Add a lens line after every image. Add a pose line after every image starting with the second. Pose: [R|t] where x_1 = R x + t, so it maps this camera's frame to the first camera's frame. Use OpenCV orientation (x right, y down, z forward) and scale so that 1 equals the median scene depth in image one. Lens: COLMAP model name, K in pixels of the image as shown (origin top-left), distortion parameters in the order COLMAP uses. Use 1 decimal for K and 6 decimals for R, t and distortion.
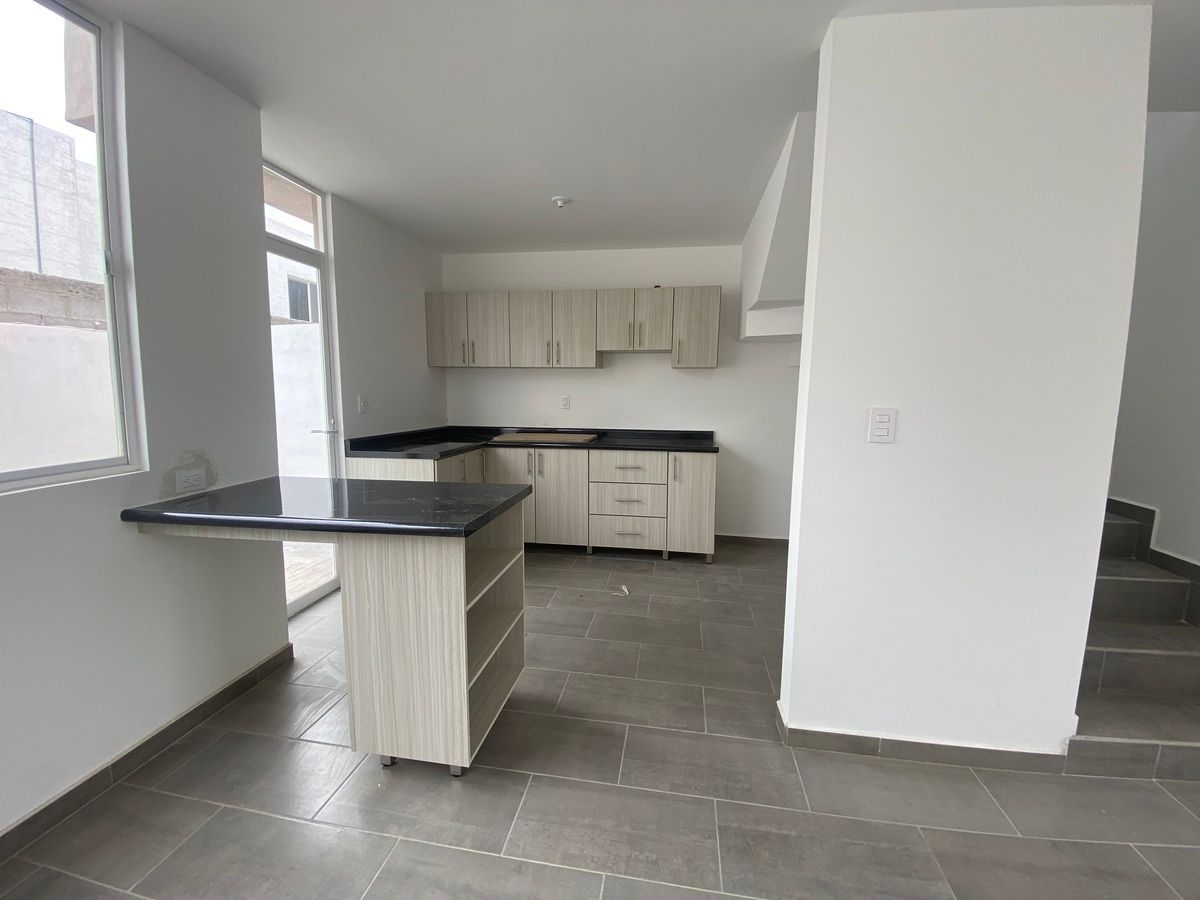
lens RADIAL K [[488.5, 0, 592.9], [0, 488.5, 447.2], [0, 0, 1]] dist [0.036027, -0.031245]
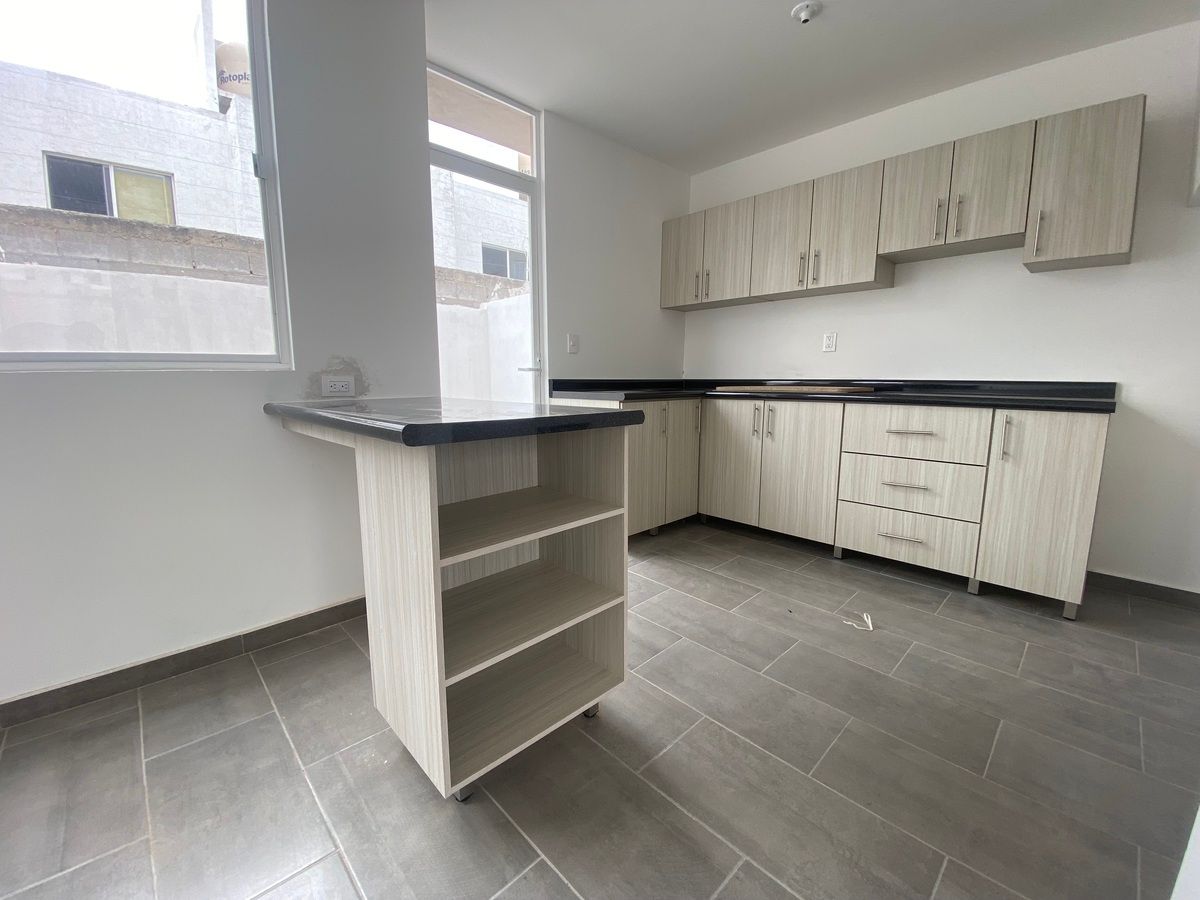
lens RADIAL K [[488.5, 0, 592.9], [0, 488.5, 447.2], [0, 0, 1]] dist [0.036027, -0.031245]
pose [[0.805429, 0.082286, -0.586952, 0.117491], [-0.067513, 0.996607, 0.047073, 0.057958], [0.588834, 0.001714, 0.808252, 0.256162]]
